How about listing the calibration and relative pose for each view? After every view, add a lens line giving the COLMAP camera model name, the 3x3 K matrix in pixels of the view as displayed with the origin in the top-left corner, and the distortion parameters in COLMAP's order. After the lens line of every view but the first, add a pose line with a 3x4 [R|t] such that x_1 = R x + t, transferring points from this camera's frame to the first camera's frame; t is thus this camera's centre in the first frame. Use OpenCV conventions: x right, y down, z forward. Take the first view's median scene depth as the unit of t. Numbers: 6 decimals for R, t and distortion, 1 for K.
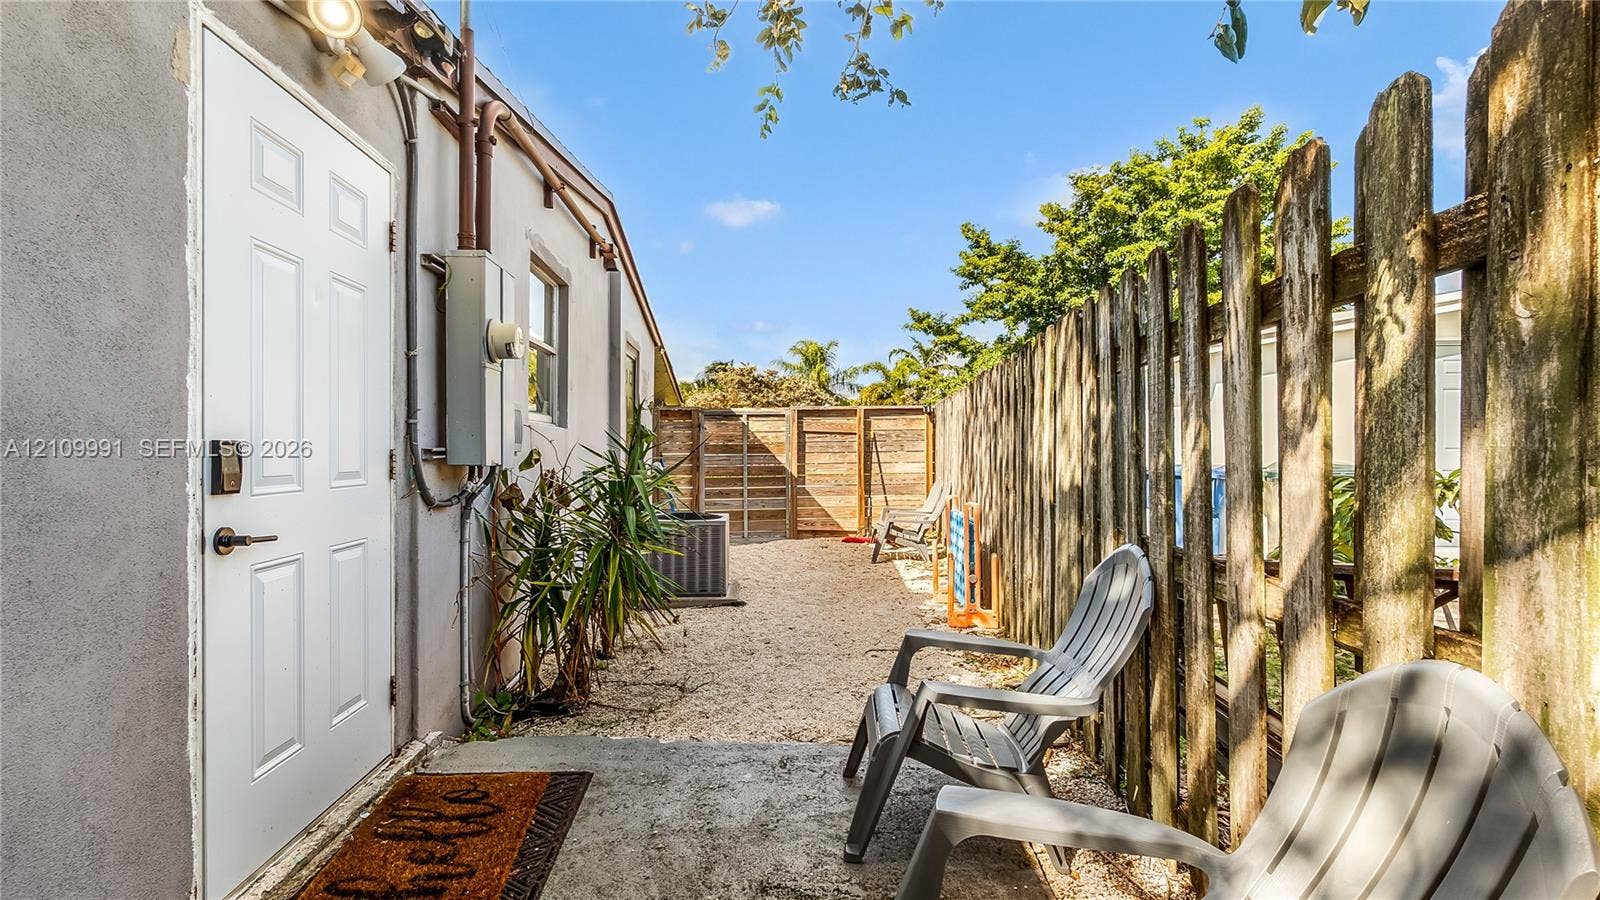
lens RADIAL K [[744.5, 0, 801.5], [0, 744.5, 448.9], [0, 0, 1]] dist [-0.006666, 0.000696]
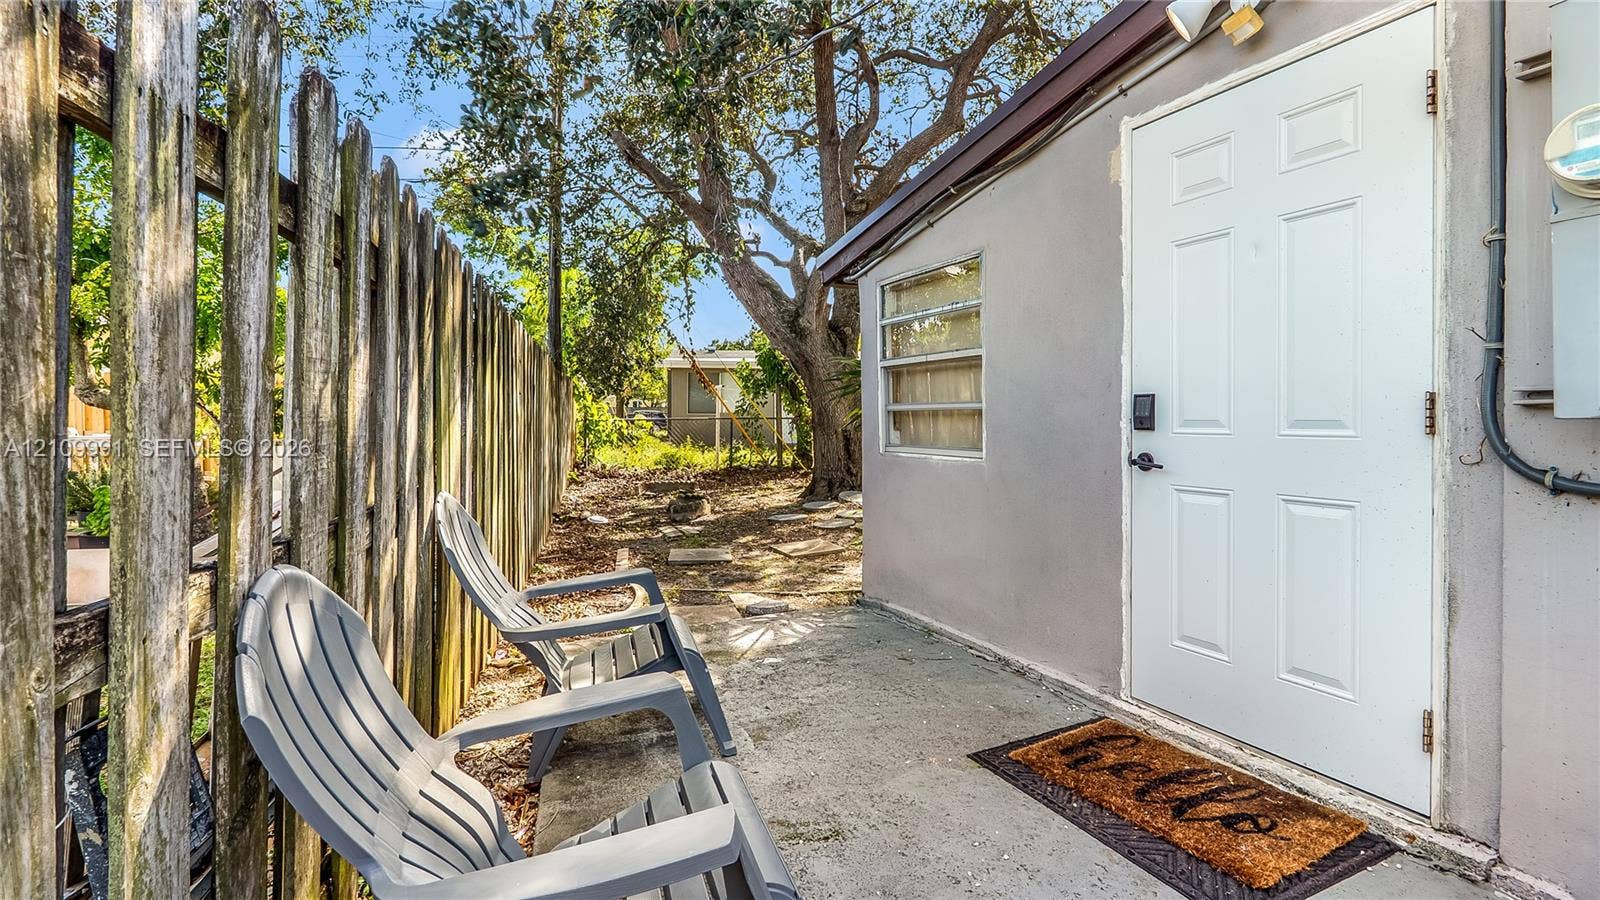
lens RADIAL K [[744.5, 0, 801.5], [0, 744.5, 448.9], [0, 0, 1]] dist [-0.006666, 0.000696]
pose [[-0.939204, 0.011645, -0.343161, 0.380118], [-0.001114, 0.999316, 0.036961, 0.043817], [0.343357, 0.035096, -0.938549, 2.169150]]
